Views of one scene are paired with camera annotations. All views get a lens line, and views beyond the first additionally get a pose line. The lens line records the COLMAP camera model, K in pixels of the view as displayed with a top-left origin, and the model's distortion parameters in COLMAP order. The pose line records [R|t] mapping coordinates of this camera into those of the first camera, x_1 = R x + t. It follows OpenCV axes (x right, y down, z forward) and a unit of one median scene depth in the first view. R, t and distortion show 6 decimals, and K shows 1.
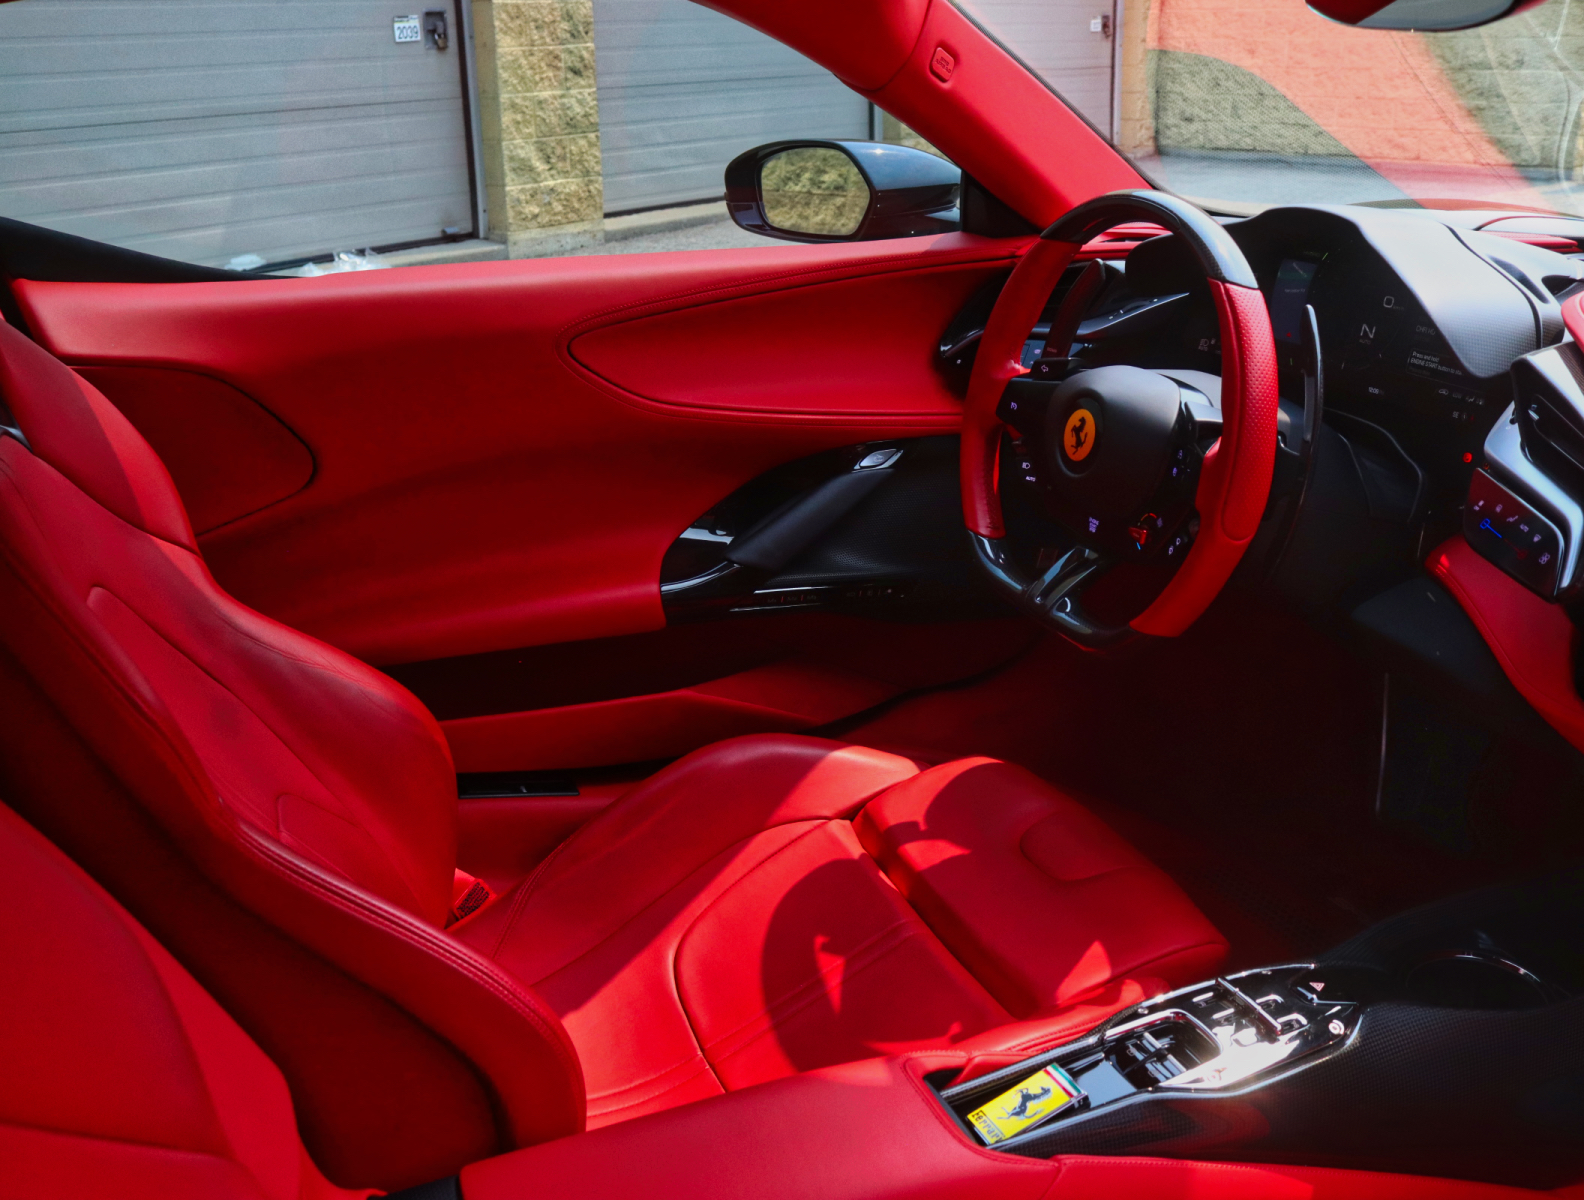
lens RADIAL K [[1496.2, 0, 792.0], [0, 1496.2, 600.0], [0, 0, 1]] dist [-0.166674, 0.158051]
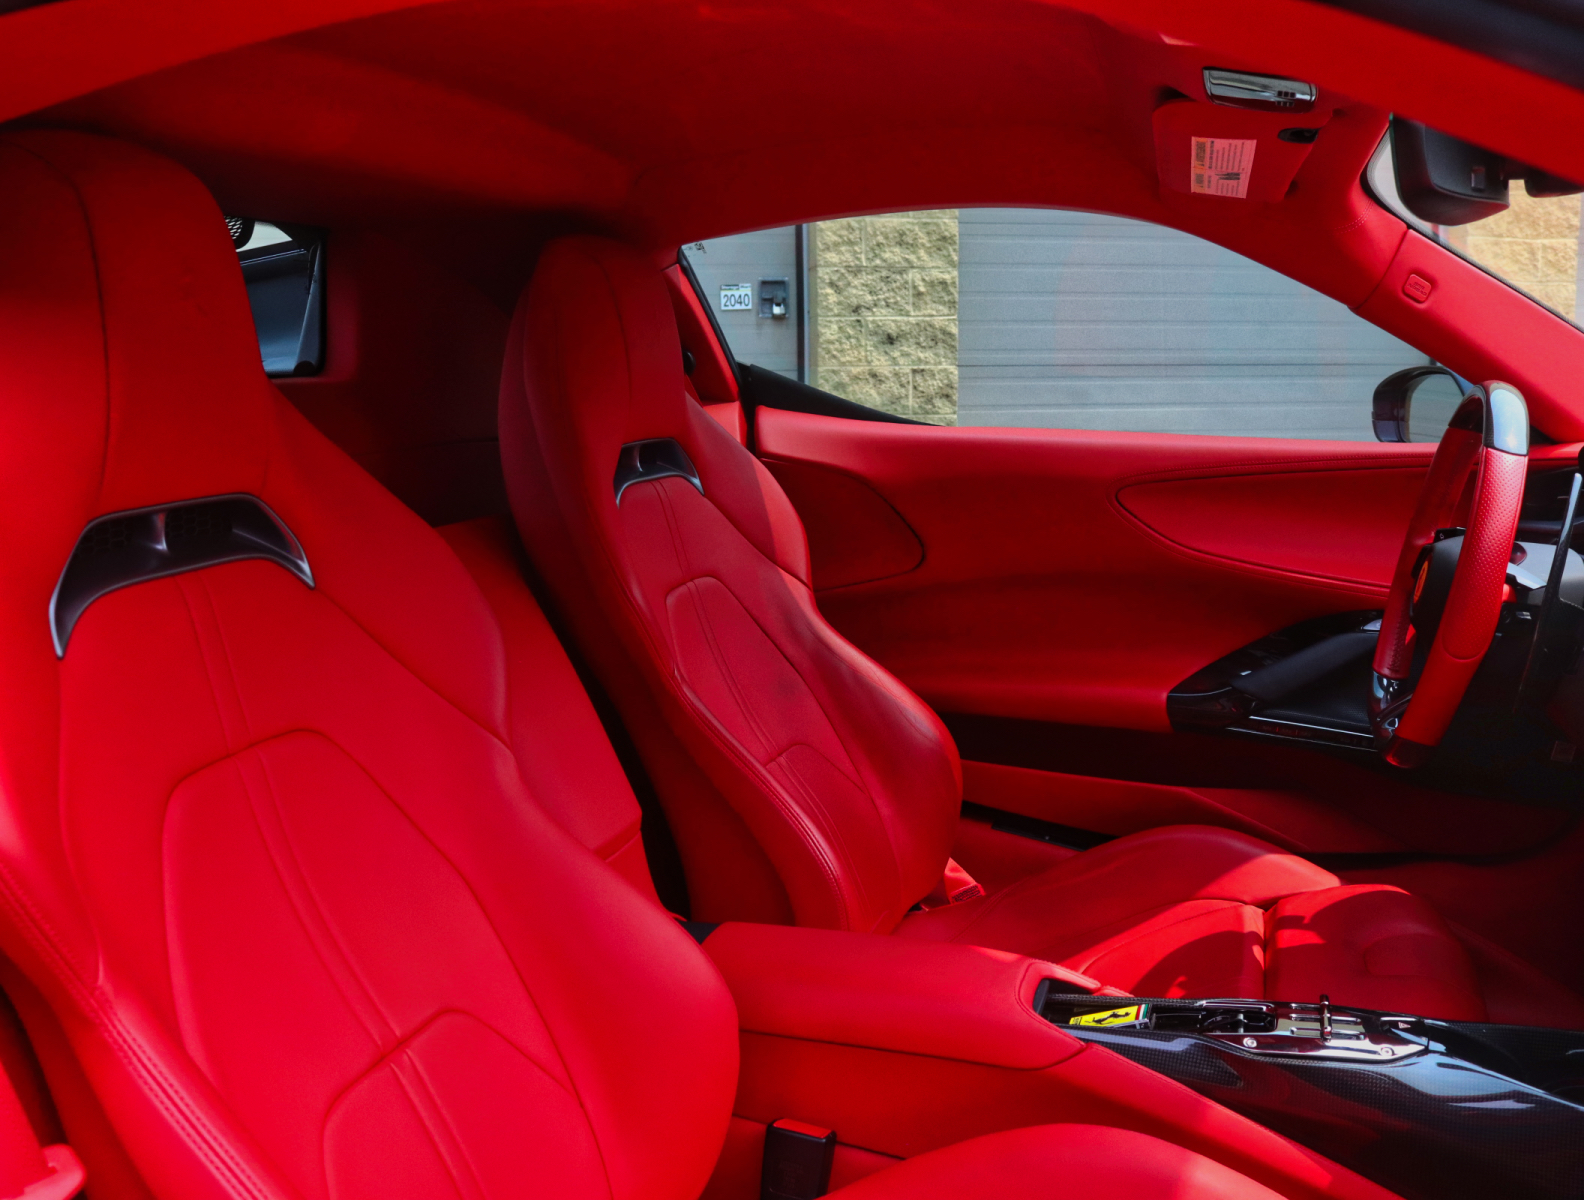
lens RADIAL K [[1496.2, 0, 792.0], [0, 1496.2, 600.0], [0, 0, 1]] dist [-0.166674, 0.158051]
pose [[0.772394, 0.122012, -0.623314, 0.451397], [-0.230018, 0.968494, -0.095453, 0.109953], [0.592029, 0.217101, 0.776124, -0.169474]]
